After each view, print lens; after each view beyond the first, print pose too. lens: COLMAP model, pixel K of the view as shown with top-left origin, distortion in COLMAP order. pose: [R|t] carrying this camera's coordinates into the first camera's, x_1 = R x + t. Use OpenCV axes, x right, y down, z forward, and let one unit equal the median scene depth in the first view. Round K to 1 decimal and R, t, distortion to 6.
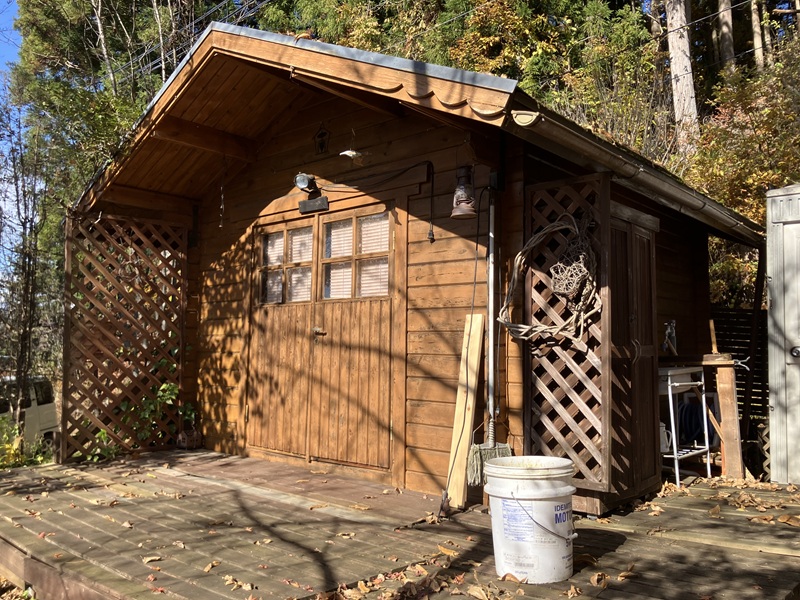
lens RADIAL K [[649.9, 0, 399.5], [0, 649.9, 300.7], [0, 0, 1]] dist [0.017019, -0.026010]
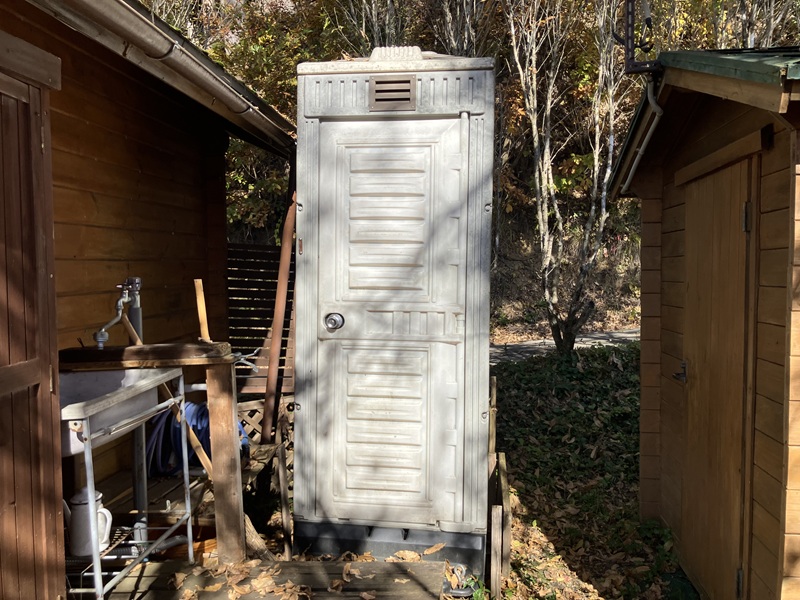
lens RADIAL K [[649.9, 0, 392.8], [0, 649.9, 299.0], [0, 0, 1]] dist [0.017019, -0.026010]
pose [[0.808132, -0.039973, 0.587643, 0.299193], [-0.038108, 0.992056, 0.119888, -0.027692], [-0.587767, -0.119280, 0.800189, 0.483358]]
